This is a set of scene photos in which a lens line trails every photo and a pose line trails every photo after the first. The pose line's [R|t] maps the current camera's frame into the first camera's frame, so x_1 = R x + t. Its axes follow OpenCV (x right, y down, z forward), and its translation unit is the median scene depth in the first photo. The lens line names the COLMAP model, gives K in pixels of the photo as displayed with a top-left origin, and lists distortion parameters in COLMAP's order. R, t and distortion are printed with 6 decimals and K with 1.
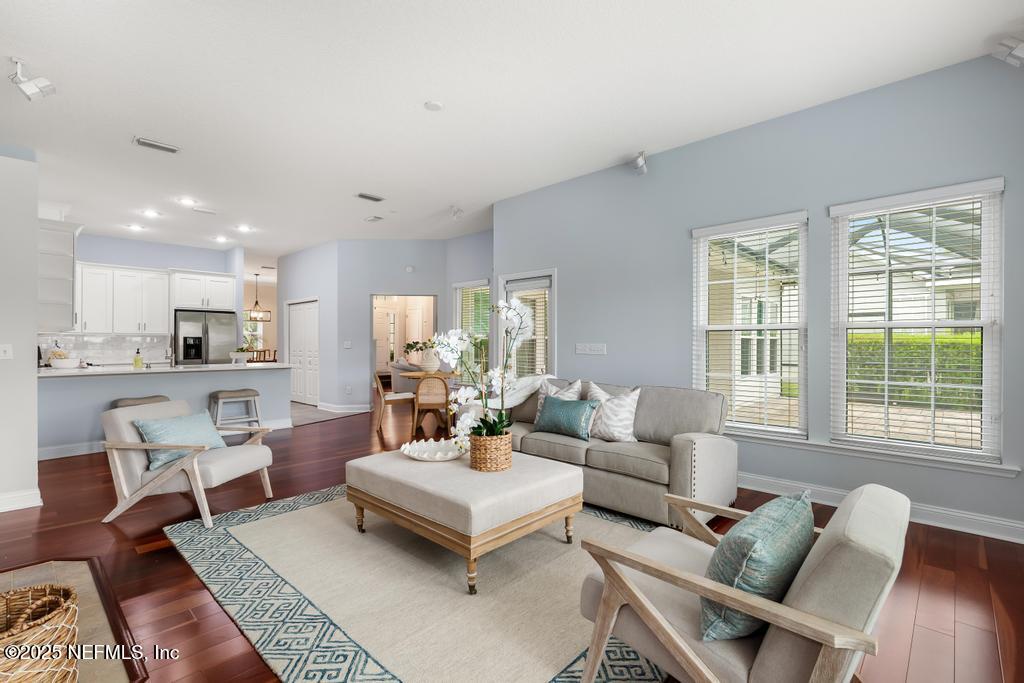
lens RADIAL K [[464.9, 0, 514.8], [0, 464.9, 346.5], [0, 0, 1]] dist [0.013093, -0.001197]
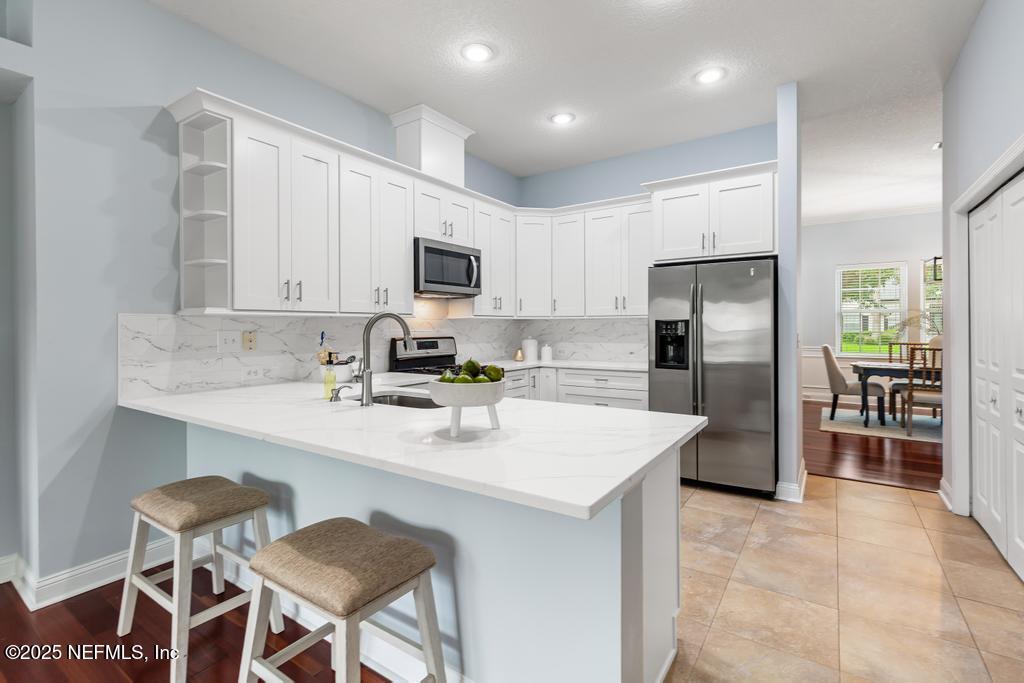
lens RADIAL K [[464.9, 0, 511.2], [0, 464.9, 322.9], [0, 0, 1]] dist [0.013093, -0.001197]
pose [[0.159550, -0.009657, -0.987143, -0.430685], [0.003195, 0.999952, -0.009266, -0.022490], [0.987185, -0.001676, 0.159573, 1.263073]]
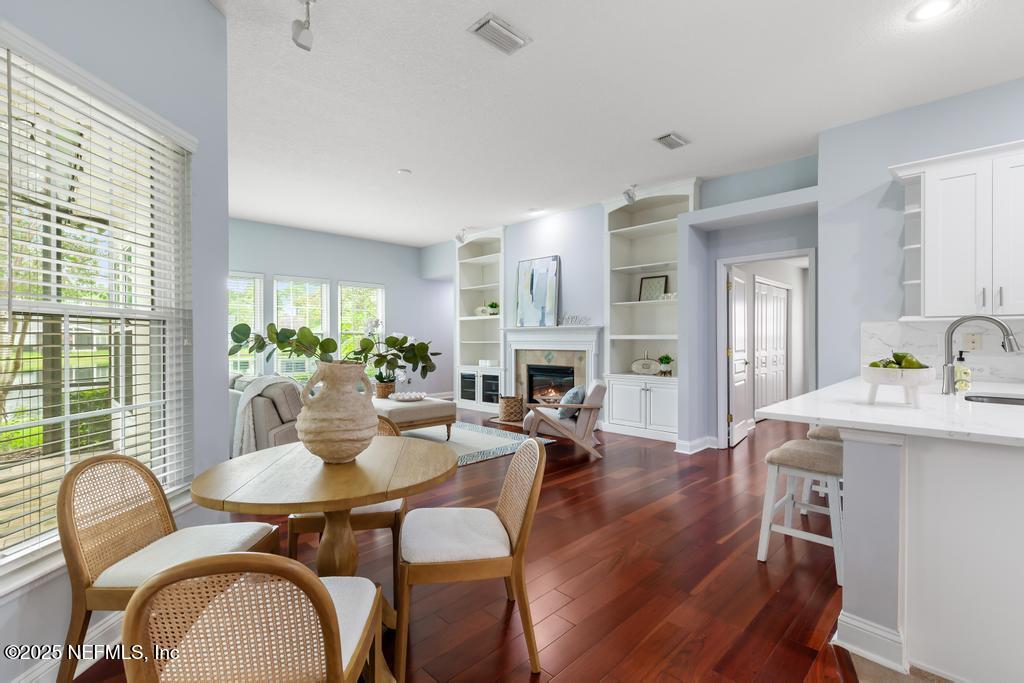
lens RADIAL K [[464.9, 0, 505.7], [0, 464.9, 338.4], [0, 0, 1]] dist [0.013093, -0.001197]
pose [[-0.998833, 0.000087, 0.048302, -0.414846], [0.000322, 0.999988, 0.004860, -0.015453], [-0.048301, 0.004870, -0.998821, 1.752629]]
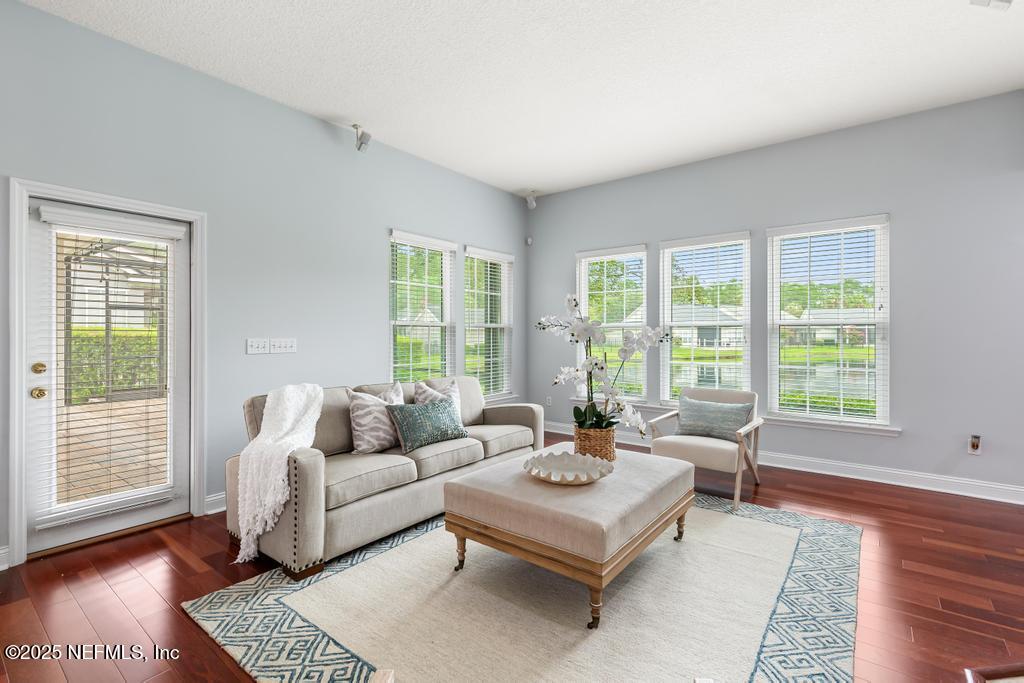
lens RADIAL K [[464.9, 0, 502.6], [0, 464.9, 343.3], [0, 0, 1]] dist [0.013093, -0.001197]
pose [[-0.082314, -0.015313, 0.996489, -0.601628], [0.007307, 0.999846, 0.015968, -0.007491], [-0.996580, 0.008596, -0.082189, 0.733641]]
